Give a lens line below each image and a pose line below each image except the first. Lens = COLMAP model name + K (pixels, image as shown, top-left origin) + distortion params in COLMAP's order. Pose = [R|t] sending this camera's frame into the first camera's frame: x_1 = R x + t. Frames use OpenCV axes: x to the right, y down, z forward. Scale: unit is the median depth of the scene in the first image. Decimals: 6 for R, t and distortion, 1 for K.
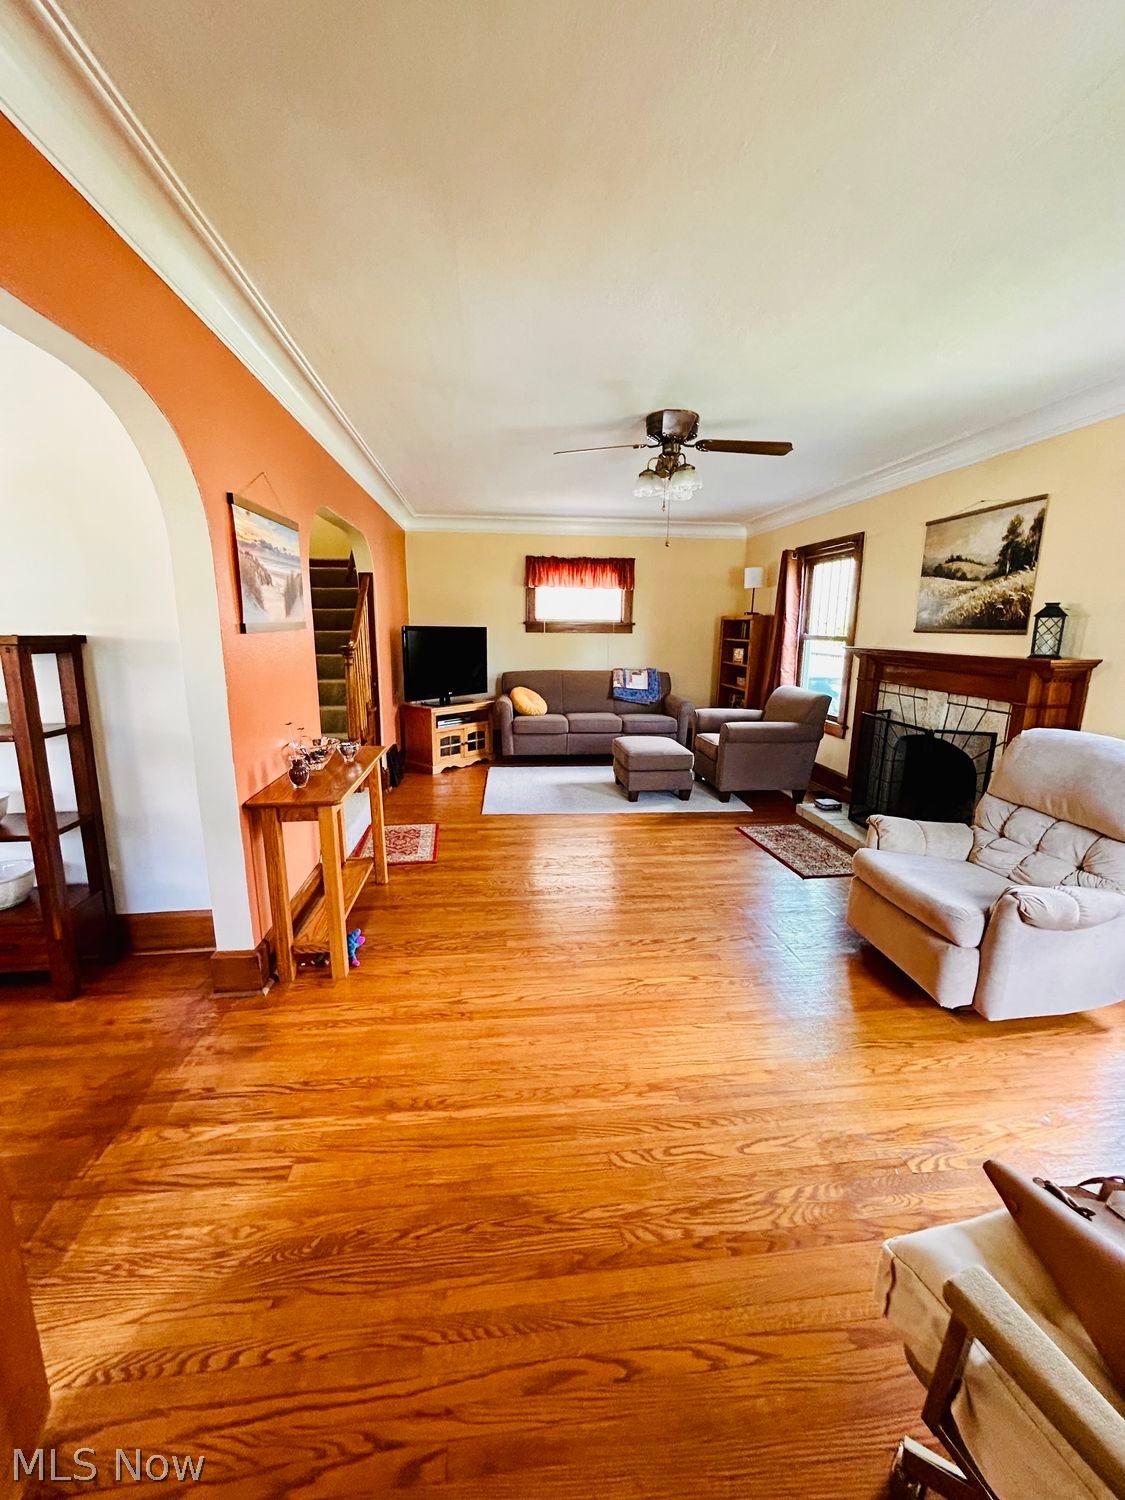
lens RADIAL K [[608.2, 0, 562.5], [0, 608.2, 750.0], [0, 0, 1]] dist [-0.001179, 0.001057]
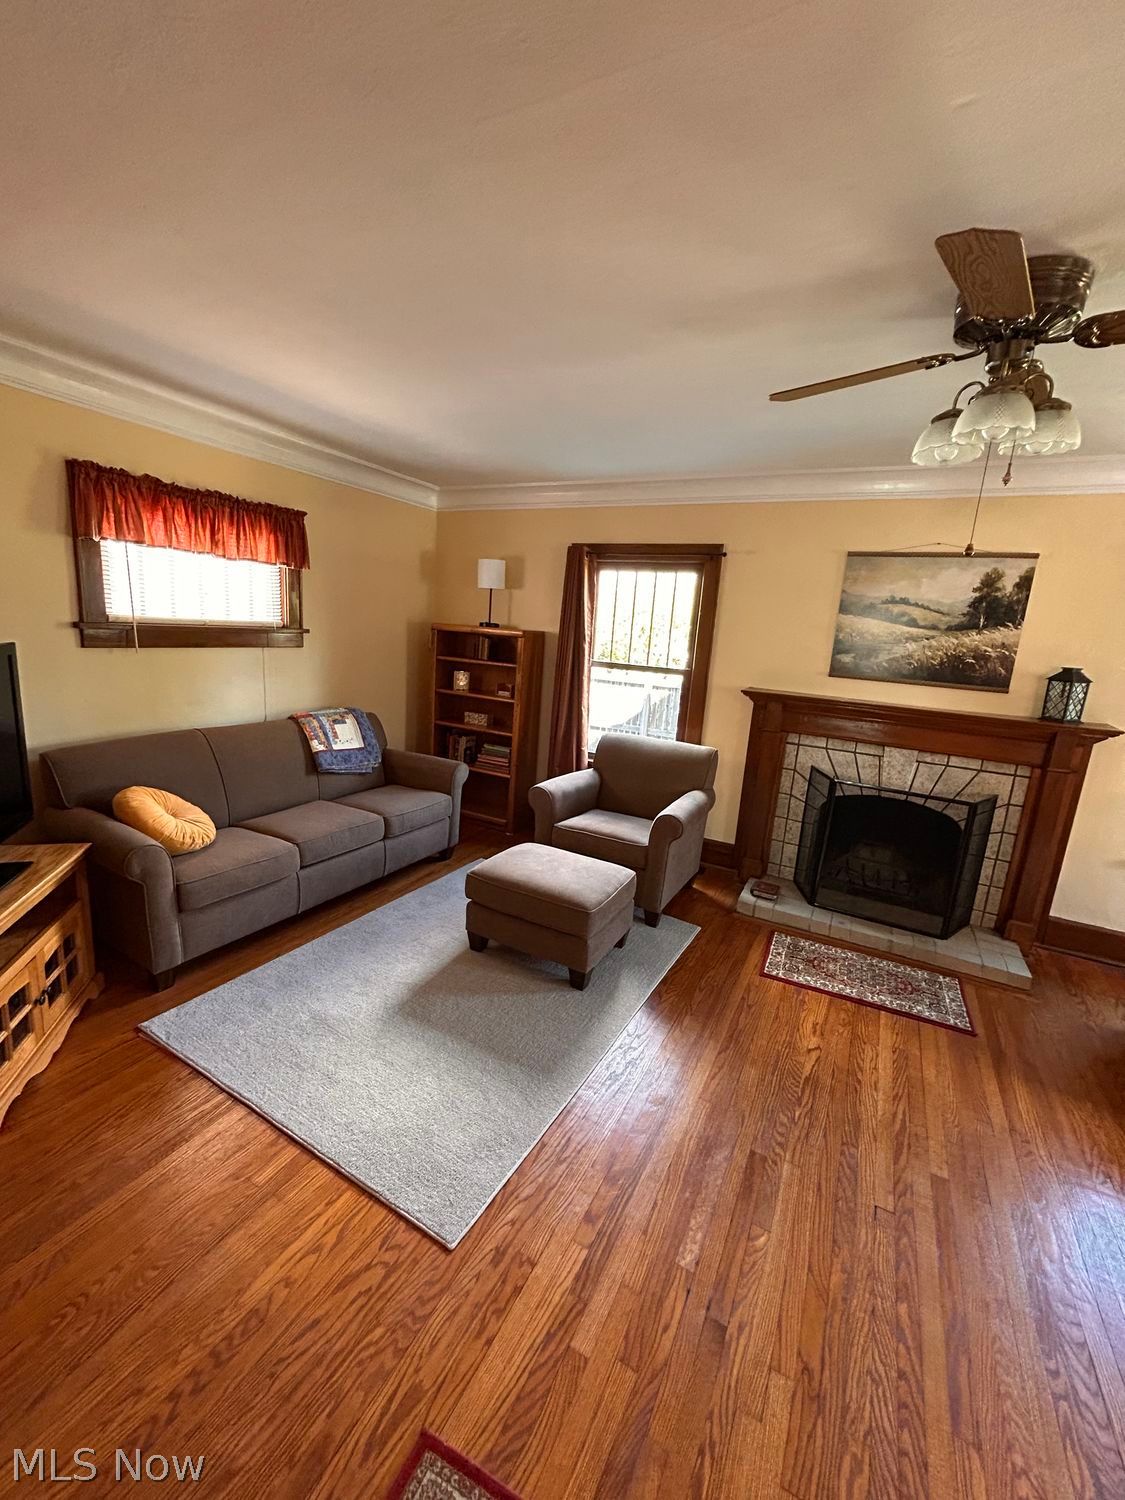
lens RADIAL K [[608.2, 0, 562.5], [0, 608.2, 750.0], [0, 0, 1]] dist [-0.001179, 0.001057]
pose [[0.566674, -0.139926, 0.811974, -0.378453], [0.104929, 0.989706, 0.097325, -0.222361], [-0.817234, 0.030048, 0.575523, 0.843302]]
